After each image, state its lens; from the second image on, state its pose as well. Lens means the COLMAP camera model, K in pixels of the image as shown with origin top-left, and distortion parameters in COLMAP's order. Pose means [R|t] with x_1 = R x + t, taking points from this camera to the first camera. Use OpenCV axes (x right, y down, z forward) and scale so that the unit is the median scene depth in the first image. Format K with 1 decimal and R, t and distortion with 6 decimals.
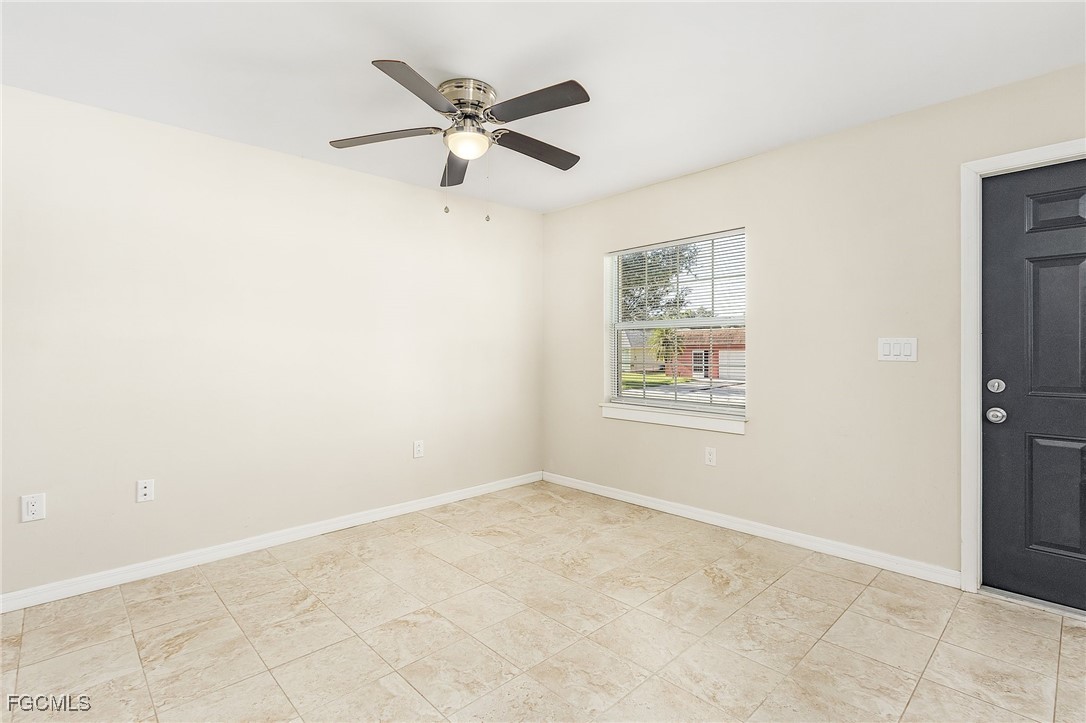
lens RADIAL K [[513.0, 0, 545.7], [0, 513.0, 356.6], [0, 0, 1]] dist [0.002996, -0.000515]
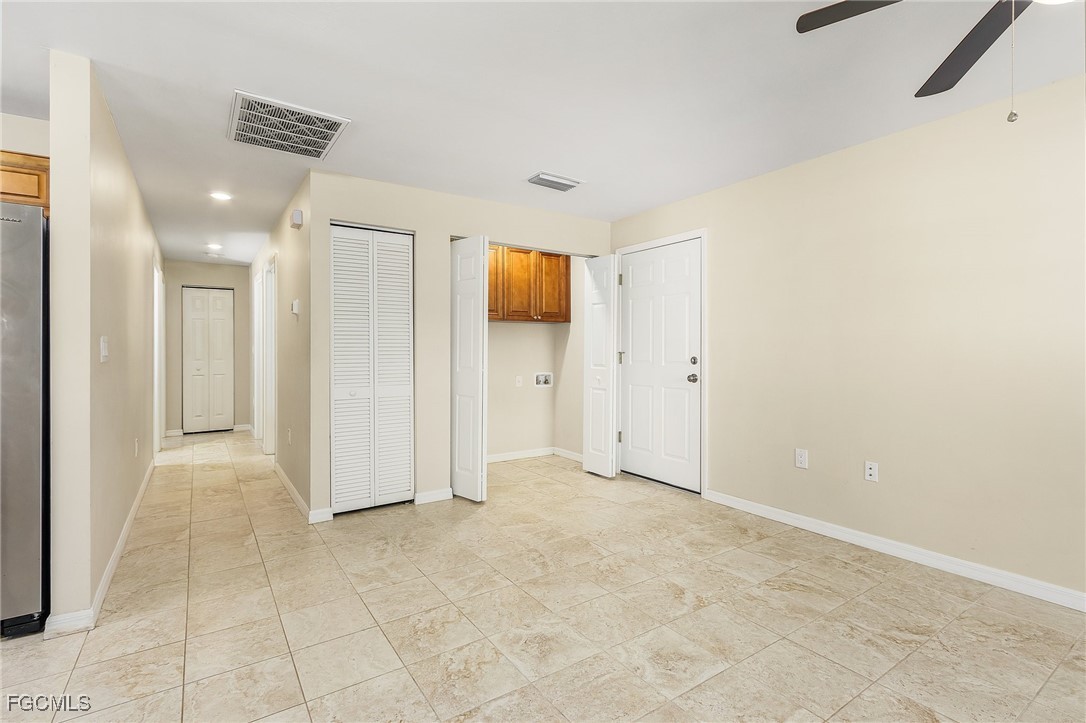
lens RADIAL K [[513.0, 0, 547.6], [0, 513.0, 354.3], [0, 0, 1]] dist [0.002996, -0.000515]
pose [[-0.166741, 0.013847, -0.985903, 0.483795], [-0.010740, 0.999817, 0.015859, -0.007242], [0.985942, 0.013233, -0.166562, 0.524715]]
